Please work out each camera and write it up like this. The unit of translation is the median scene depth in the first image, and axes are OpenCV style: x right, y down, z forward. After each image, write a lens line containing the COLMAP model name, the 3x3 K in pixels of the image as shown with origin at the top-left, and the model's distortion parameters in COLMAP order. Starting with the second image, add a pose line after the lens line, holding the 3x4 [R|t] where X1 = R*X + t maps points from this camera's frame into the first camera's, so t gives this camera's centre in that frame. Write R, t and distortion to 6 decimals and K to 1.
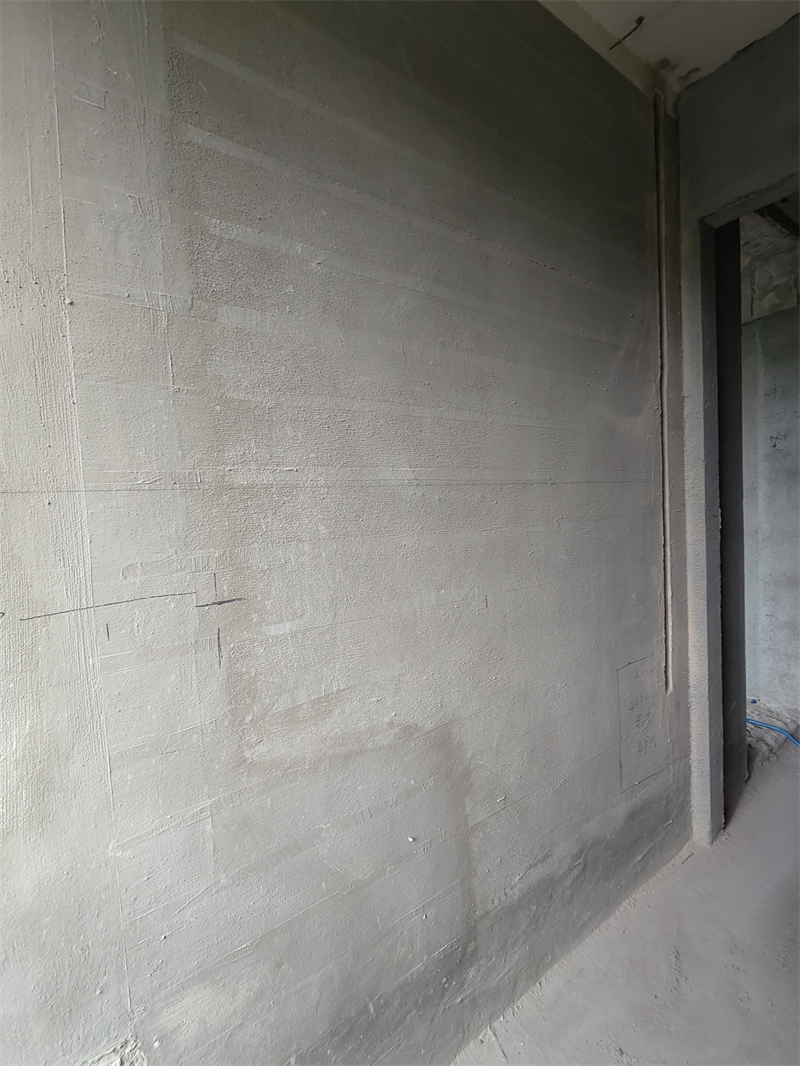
lens RADIAL K [[489.3, 0, 402.8], [0, 489.3, 534.5], [0, 0, 1]] dist [-0.002232, 0.001570]
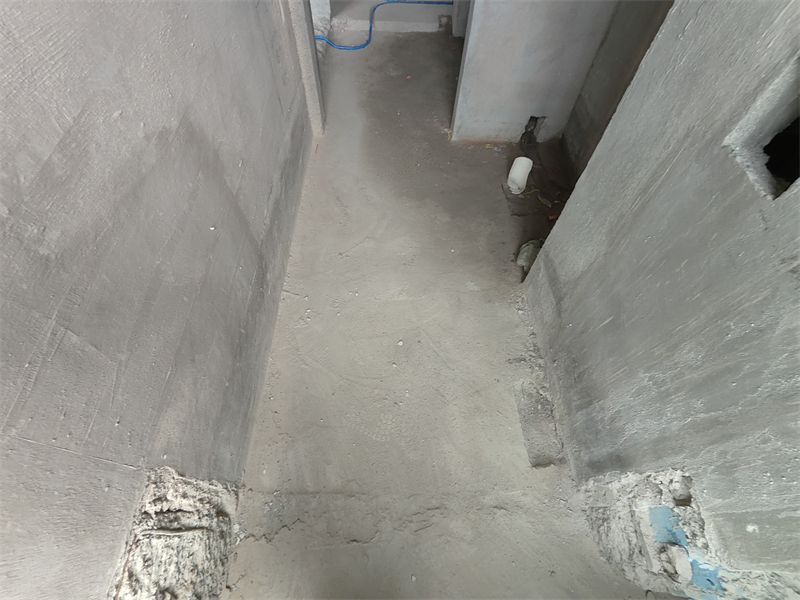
lens RADIAL K [[367.2, 0, 401.1], [0, 367.2, 301.1], [0, 0, 1]] dist [-0.002232, 0.001570]
pose [[0.575214, -0.640510, 0.508799, -0.268735], [-0.031444, 0.604228, 0.796191, 0.034805], [-0.817399, -0.473979, 0.327420, 0.281262]]
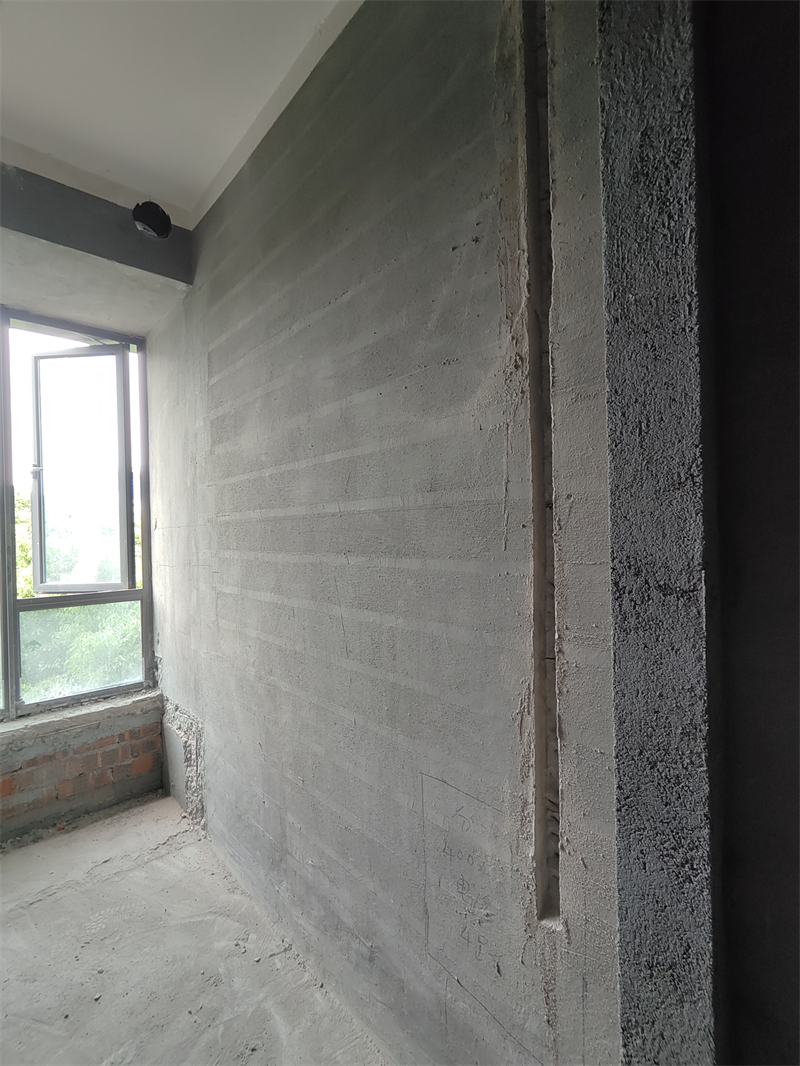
lens RADIAL K [[489.3, 0, 402.8], [0, 489.3, 534.5], [0, 0, 1]] dist [-0.002232, 0.001570]
pose [[0.111623, 0.055202, -0.992216, 1.636903], [-0.043084, 0.997786, 0.050665, -0.154154], [0.992816, 0.037093, 0.113755, 1.278971]]
